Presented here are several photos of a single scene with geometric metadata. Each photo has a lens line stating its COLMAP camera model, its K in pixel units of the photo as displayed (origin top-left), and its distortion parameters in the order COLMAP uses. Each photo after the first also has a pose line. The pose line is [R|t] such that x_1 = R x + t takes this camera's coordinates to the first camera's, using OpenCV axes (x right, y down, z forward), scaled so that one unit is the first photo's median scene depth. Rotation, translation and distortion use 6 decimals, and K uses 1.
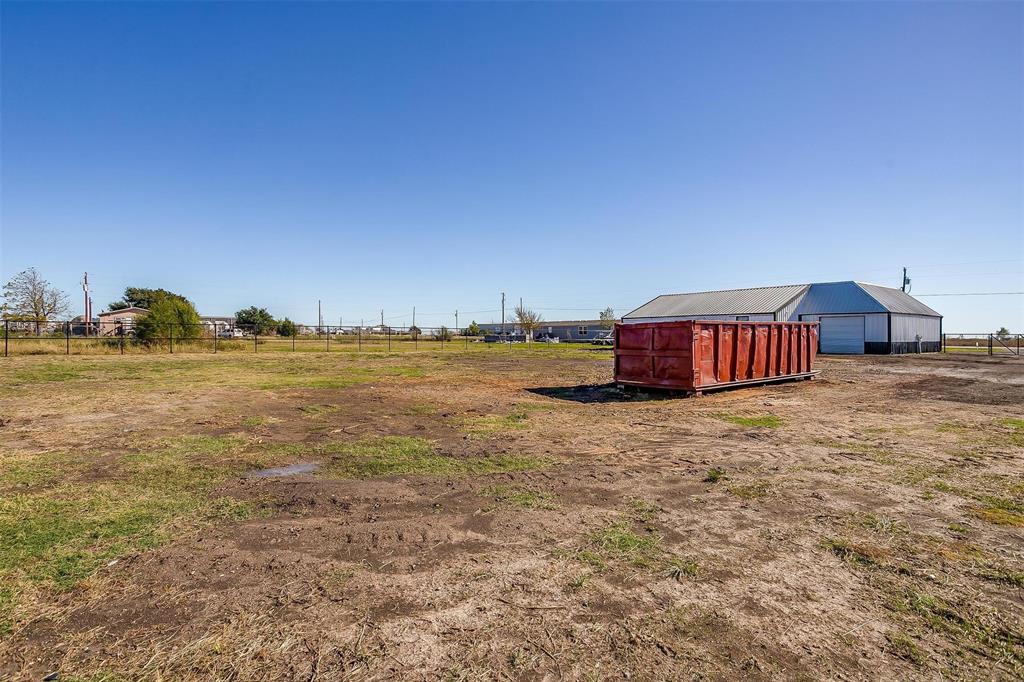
lens RADIAL K [[514.8, 0, 487.1], [0, 514.8, 333.8], [0, 0, 1]] dist [-0.057019, 0.038858]
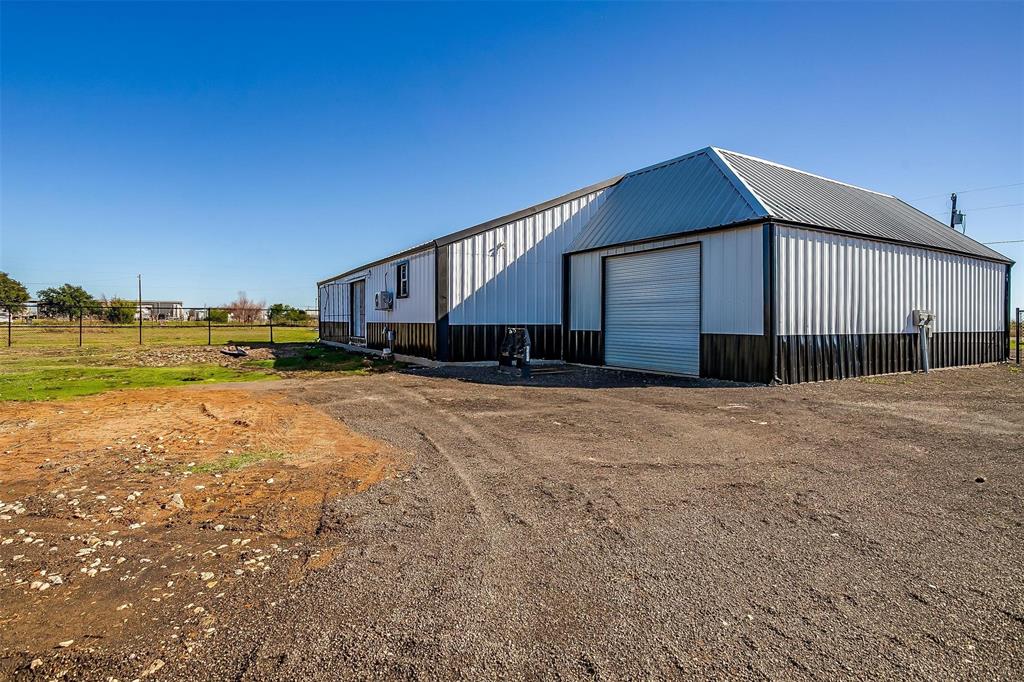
lens RADIAL K [[509.5, 0, 508.5], [0, 509.5, 313.0], [0, 0, 1]] dist [-0.045935, 0.026719]
pose [[0.996434, -0.005200, -0.084215, 0.623072], [0.004349, 0.999938, -0.010286, 0.005655], [0.084263, 0.009883, 0.996395, 0.664878]]
